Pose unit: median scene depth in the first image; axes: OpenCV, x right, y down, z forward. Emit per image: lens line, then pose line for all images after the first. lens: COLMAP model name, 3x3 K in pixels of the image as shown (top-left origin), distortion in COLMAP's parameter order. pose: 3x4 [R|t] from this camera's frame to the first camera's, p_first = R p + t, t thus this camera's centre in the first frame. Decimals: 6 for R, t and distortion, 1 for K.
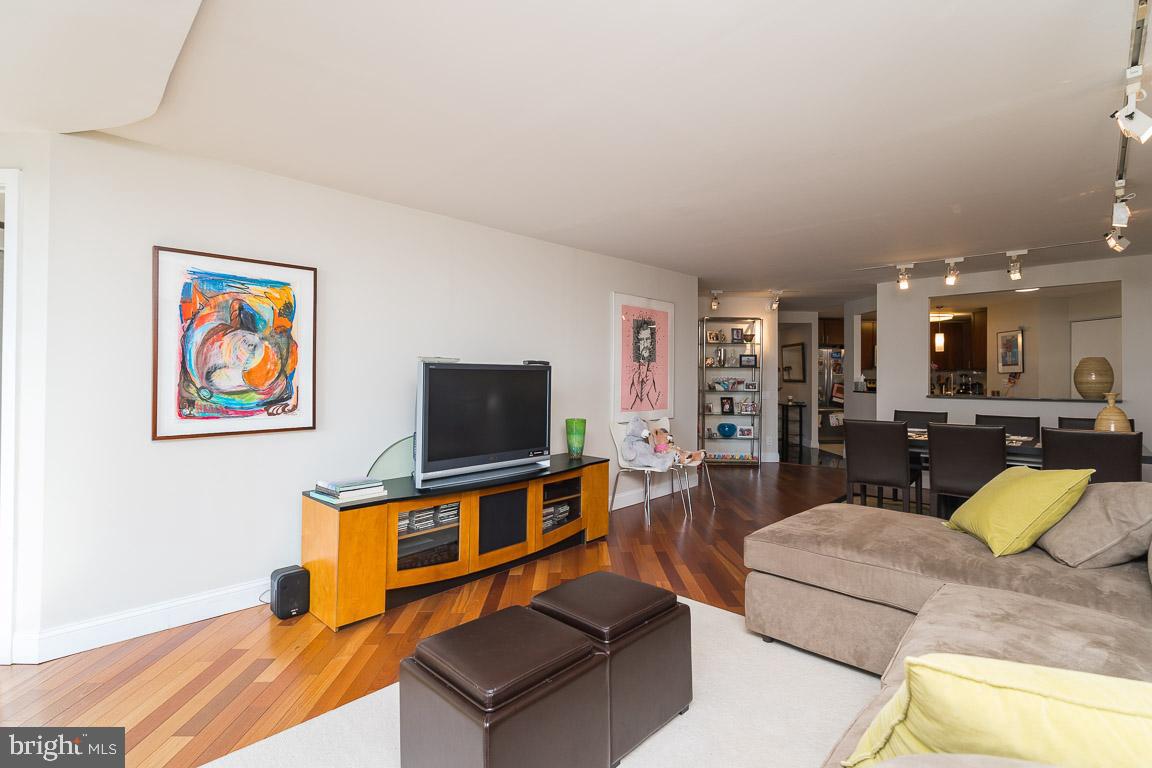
lens RADIAL K [[527.2, 0, 578.3], [0, 527.2, 379.6], [0, 0, 1]] dist [-0.002597, 0.001208]
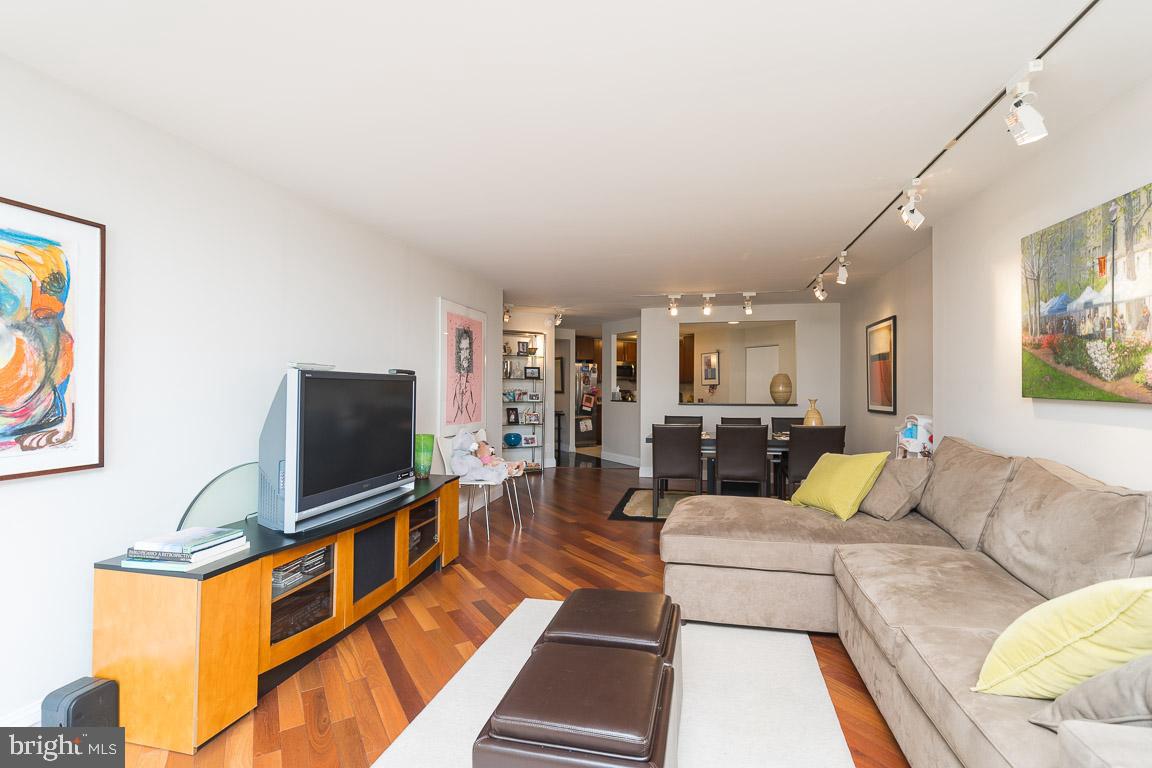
lens RADIAL K [[522.5, 0, 576.0], [0, 522.5, 396.7], [0, 0, 1]] dist [-0.004953, 0.000517]
pose [[0.863241, -0.009266, 0.504706, -0.260538], [0.003762, 0.999922, 0.011924, -0.000271], [-0.504777, -0.008395, 0.863209, 0.108047]]
